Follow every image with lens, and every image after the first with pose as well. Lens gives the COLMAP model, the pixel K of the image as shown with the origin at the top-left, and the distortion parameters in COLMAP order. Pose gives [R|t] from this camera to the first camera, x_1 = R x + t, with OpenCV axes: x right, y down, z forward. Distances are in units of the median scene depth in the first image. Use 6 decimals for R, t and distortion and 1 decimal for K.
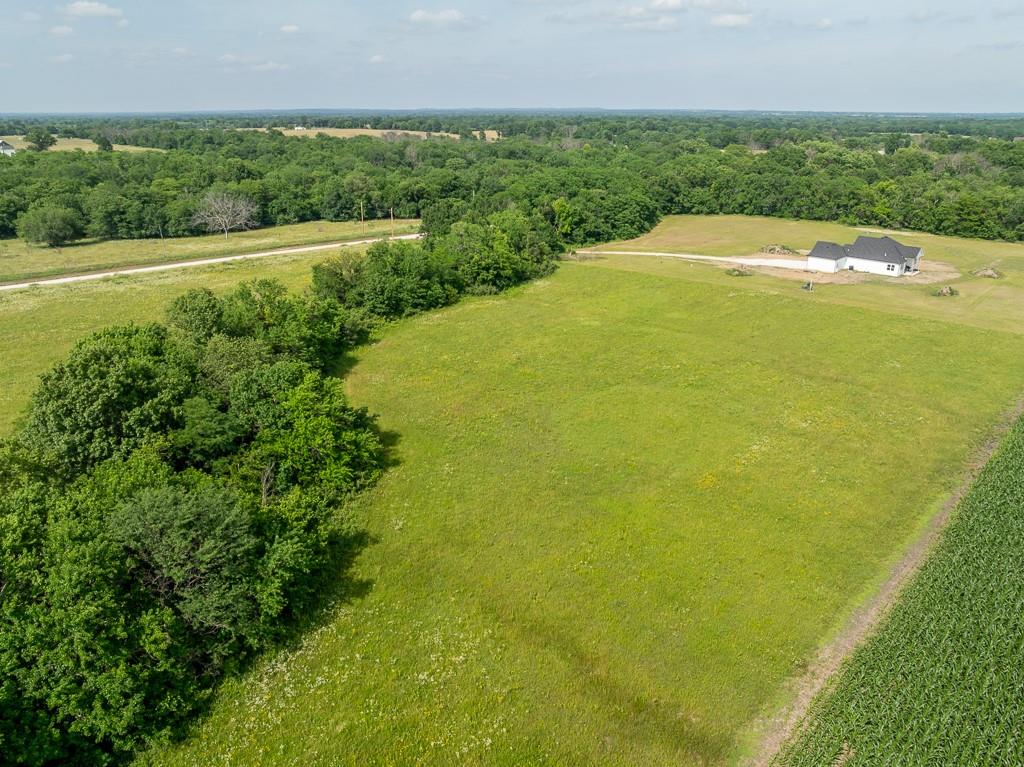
lens RADIAL K [[725.9, 0, 510.9], [0, 725.9, 367.2], [0, 0, 1]] dist [-0.043403, 0.006997]
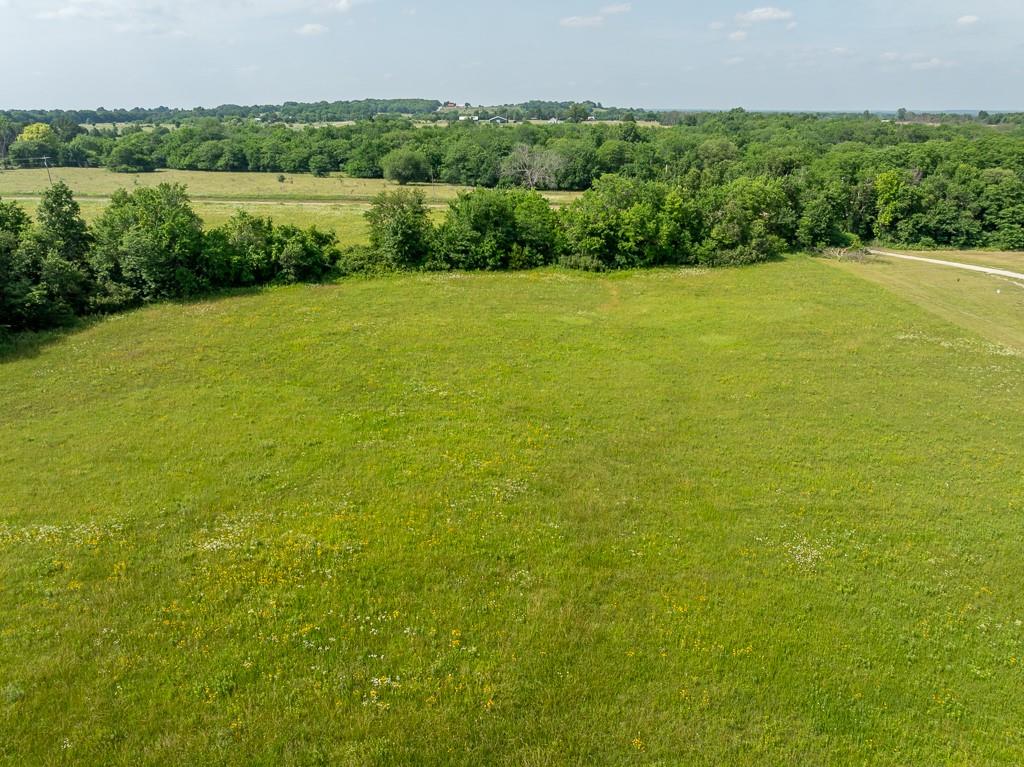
lens RADIAL K [[721.7, 0, 513.8], [0, 721.7, 378.0], [0, 0, 1]] dist [-0.051574, 0.022619]
pose [[0.688352, 0.247235, -0.681943, 0.317839], [-0.237913, 0.965068, 0.109731, -0.041714], [0.685251, 0.086709, 0.723127, 0.316717]]
